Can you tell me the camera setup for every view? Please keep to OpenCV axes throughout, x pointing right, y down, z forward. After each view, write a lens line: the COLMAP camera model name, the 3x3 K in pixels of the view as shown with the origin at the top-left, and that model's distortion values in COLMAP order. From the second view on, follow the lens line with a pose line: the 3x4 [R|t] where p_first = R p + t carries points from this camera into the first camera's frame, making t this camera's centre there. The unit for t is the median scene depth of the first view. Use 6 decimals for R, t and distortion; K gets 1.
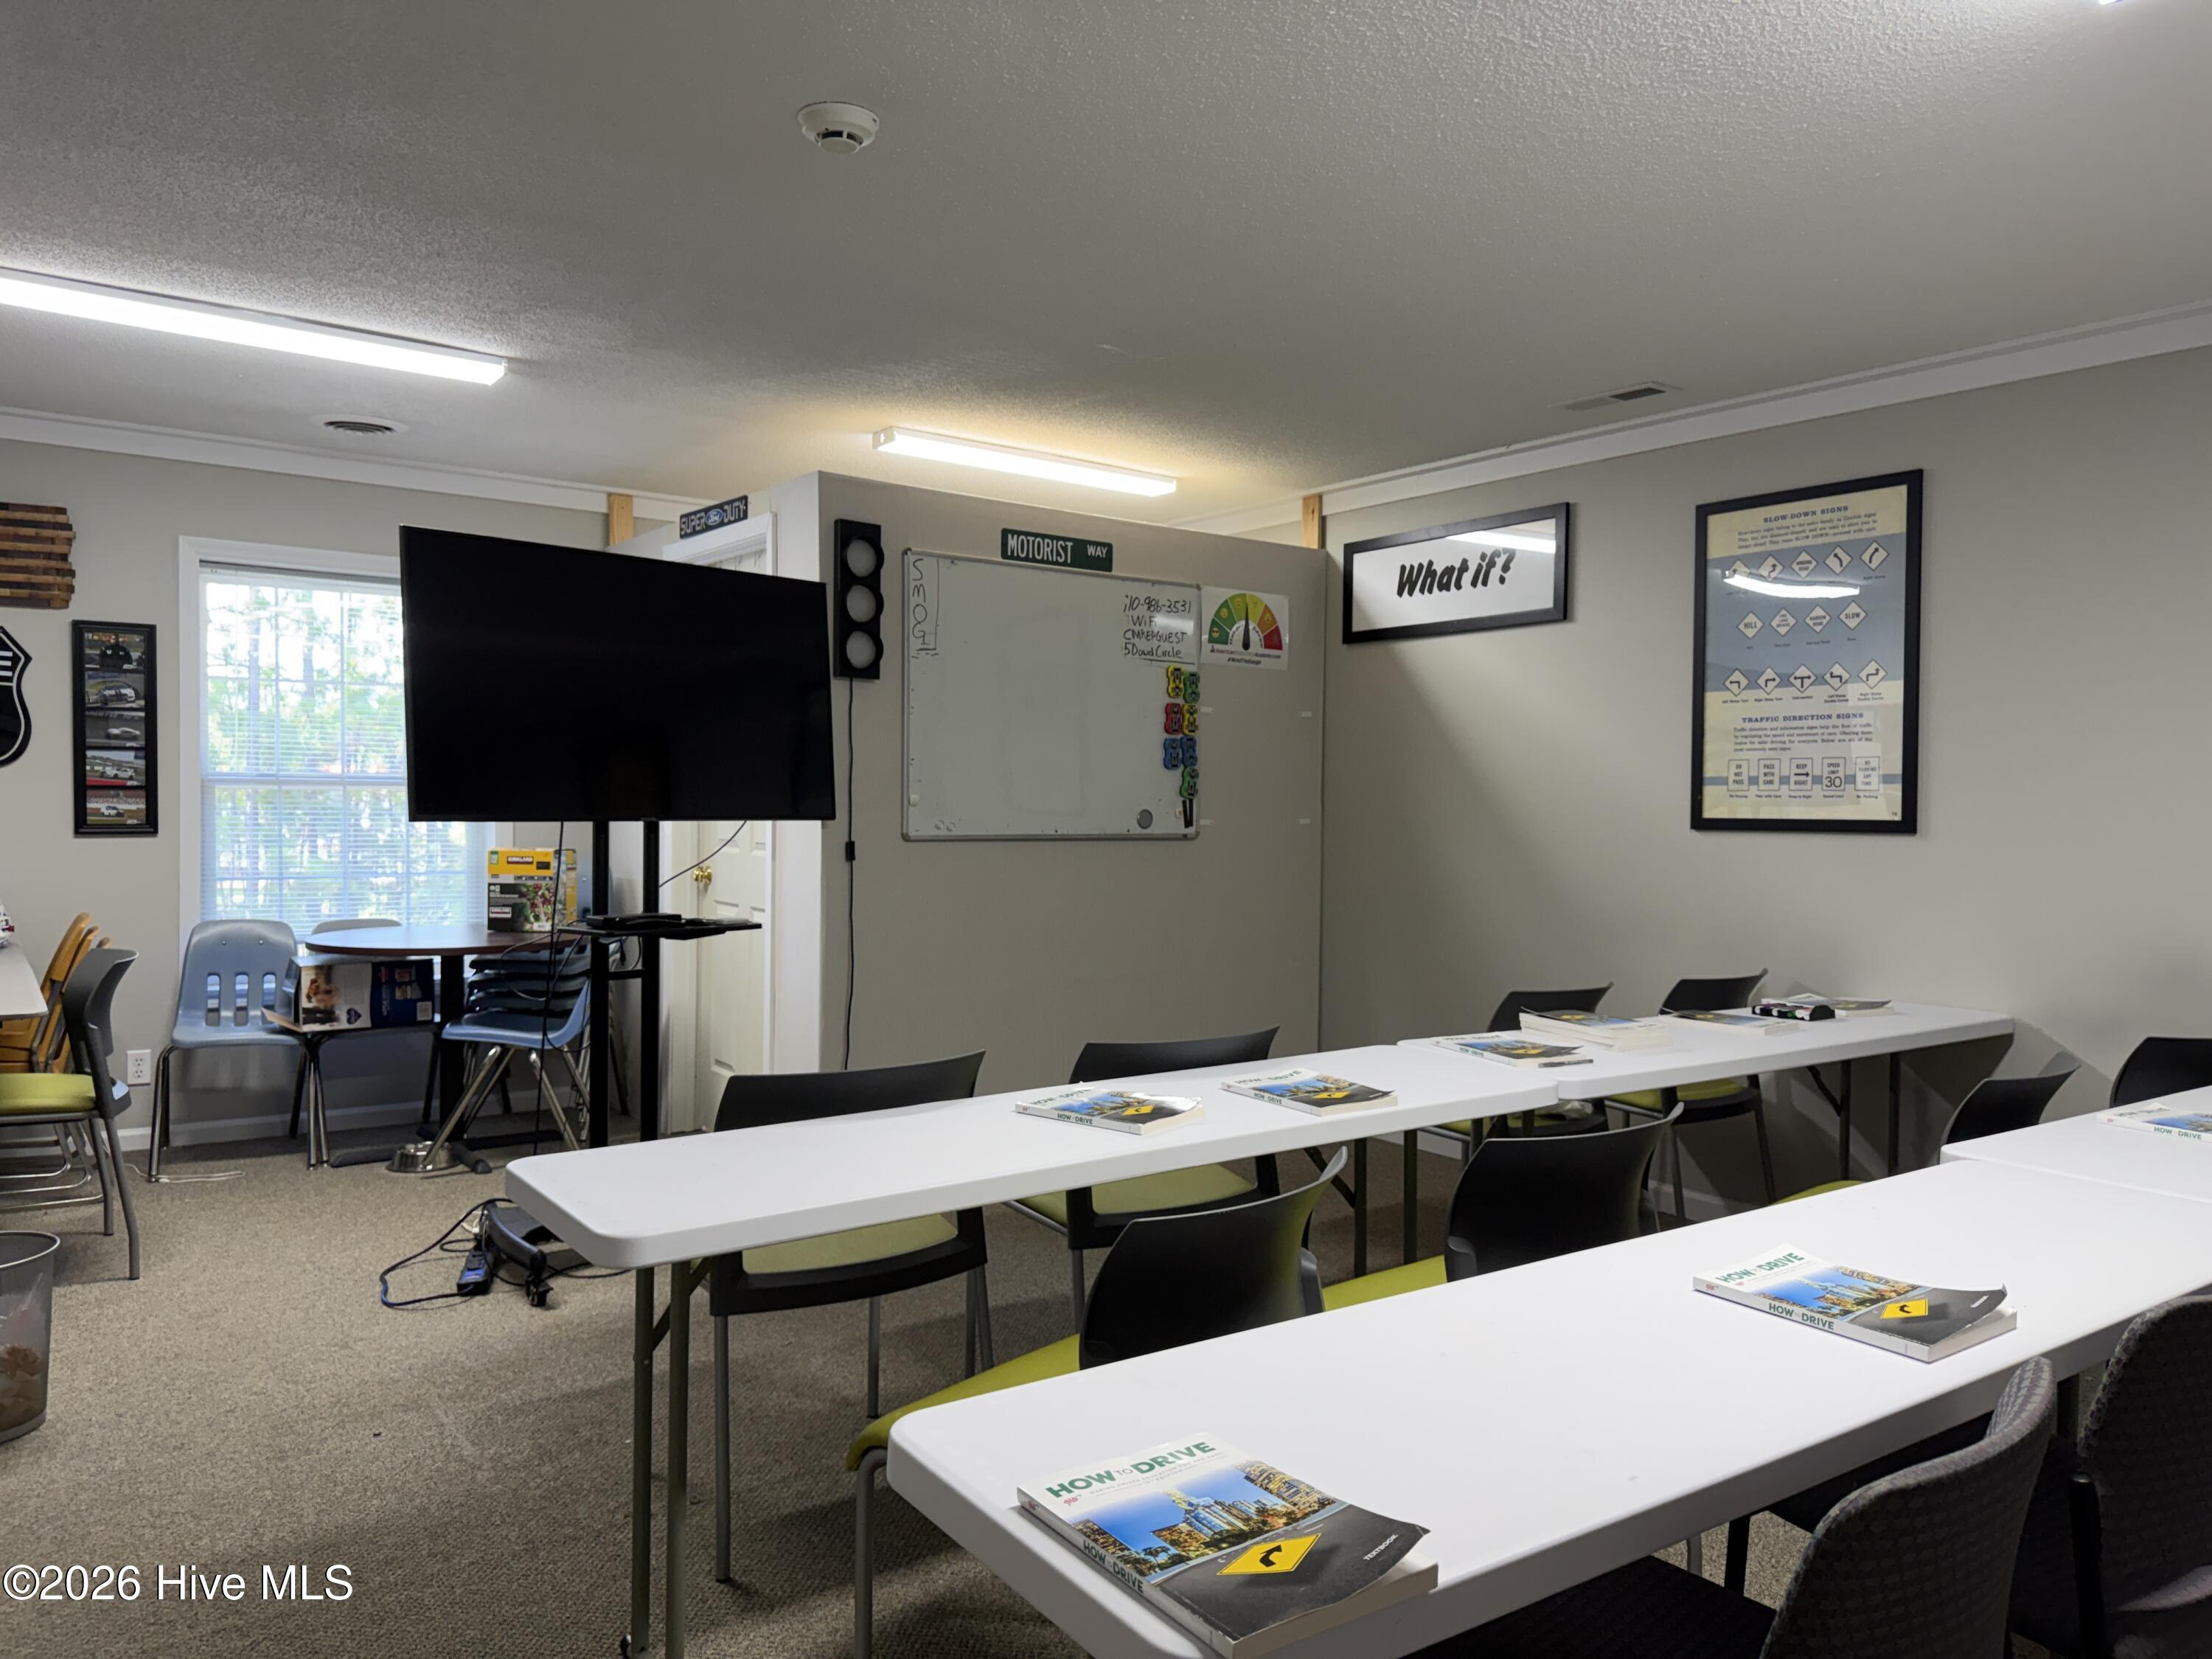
lens RADIAL K [[1566.7, 0, 1103.5], [0, 1566.7, 819.5], [0, 0, 1]] dist [-0.005285, -0.004270]
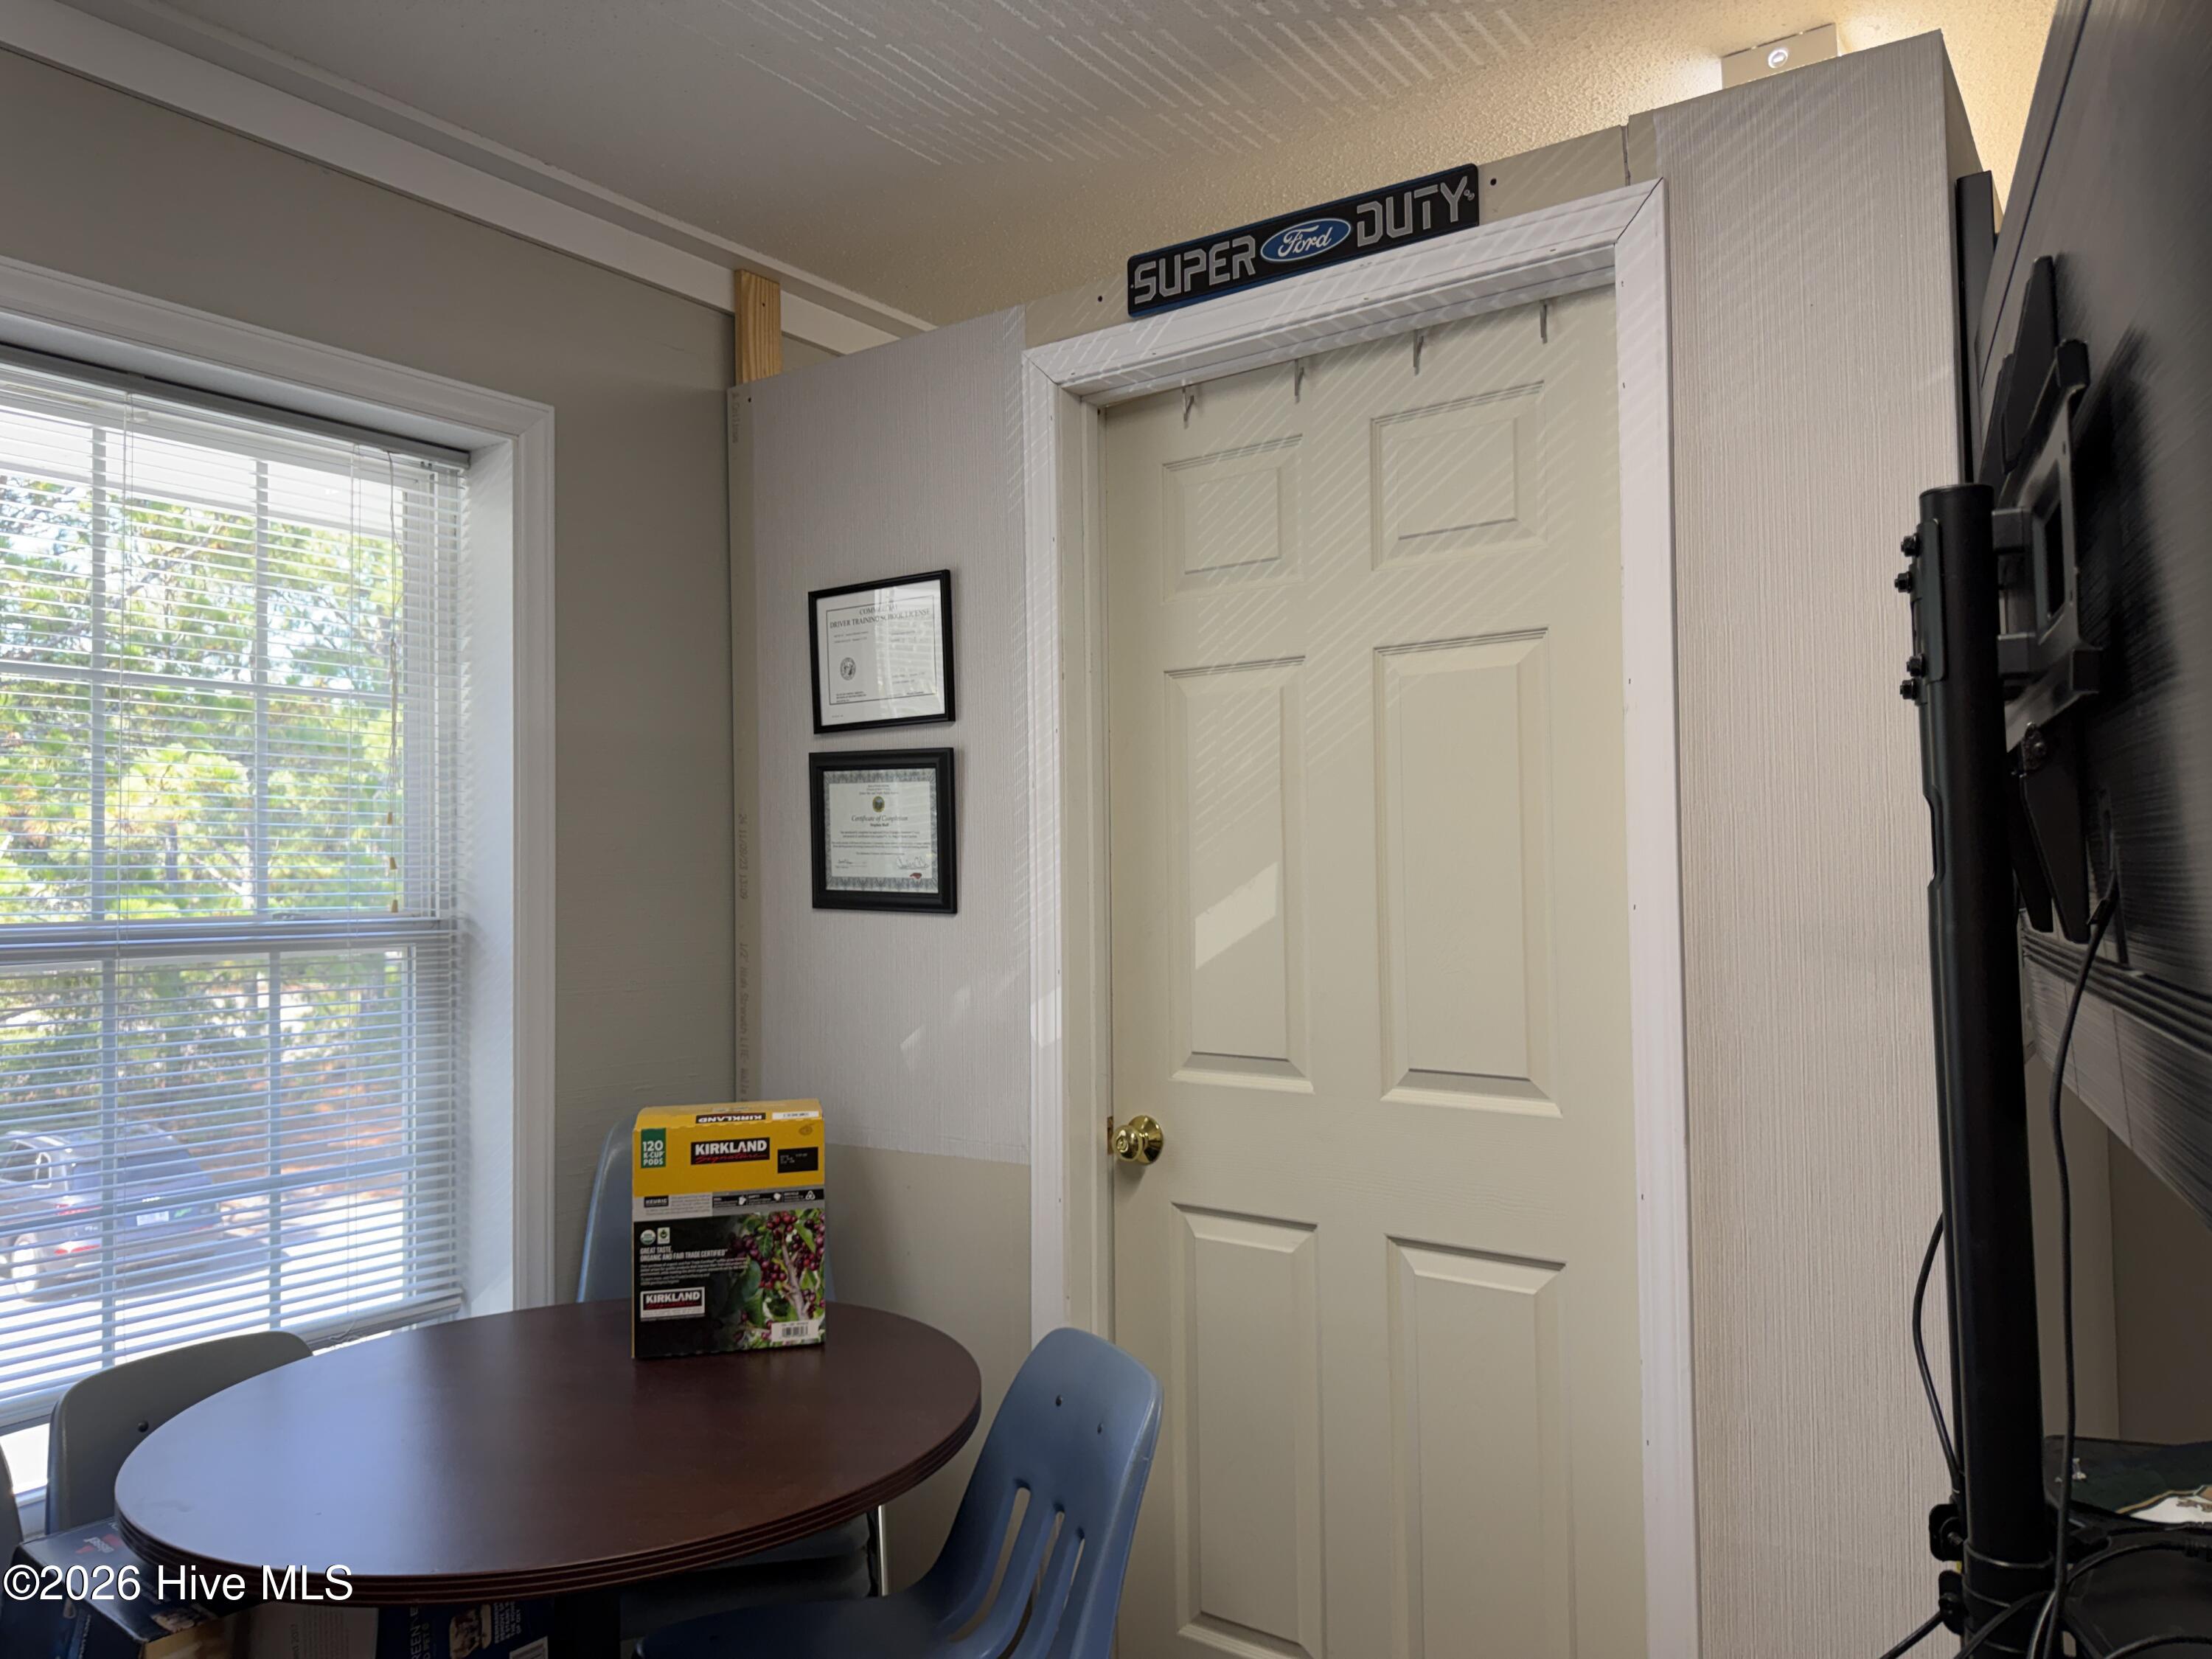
lens RADIAL K [[1566.7, 0, 1103.5], [0, 1566.7, 819.5], [0, 0, 1]] dist [-0.005285, -0.004270]
pose [[0.942556, -0.010522, 0.333883, -0.410752], [0.034903, 0.997135, -0.067107, -0.022313], [-0.332220, 0.074905, 0.940223, 0.629326]]
